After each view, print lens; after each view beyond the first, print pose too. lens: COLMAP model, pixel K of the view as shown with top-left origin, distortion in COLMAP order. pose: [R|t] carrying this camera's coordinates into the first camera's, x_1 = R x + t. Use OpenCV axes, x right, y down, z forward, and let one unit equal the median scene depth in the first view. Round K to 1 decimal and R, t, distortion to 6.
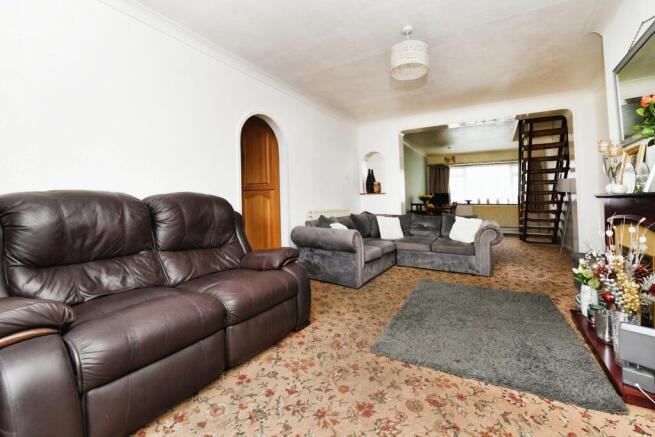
lens RADIAL K [[266.7, 0, 316.9], [0, 266.7, 202.0], [0, 0, 1]] dist [-0.016269, -0.000282]
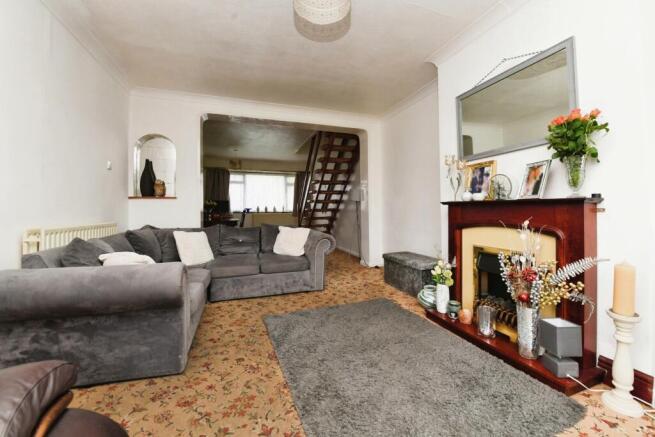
lens RADIAL K [[266.7, 0, 316.9], [0, 266.7, 202.0], [0, 0, 1]] dist [-0.016269, -0.000282]
pose [[0.600594, 0.020690, 0.799287, -0.093966], [0.005110, 0.999545, -0.029714, 0.001644], [-0.799538, 0.021930, 0.600215, 0.379991]]
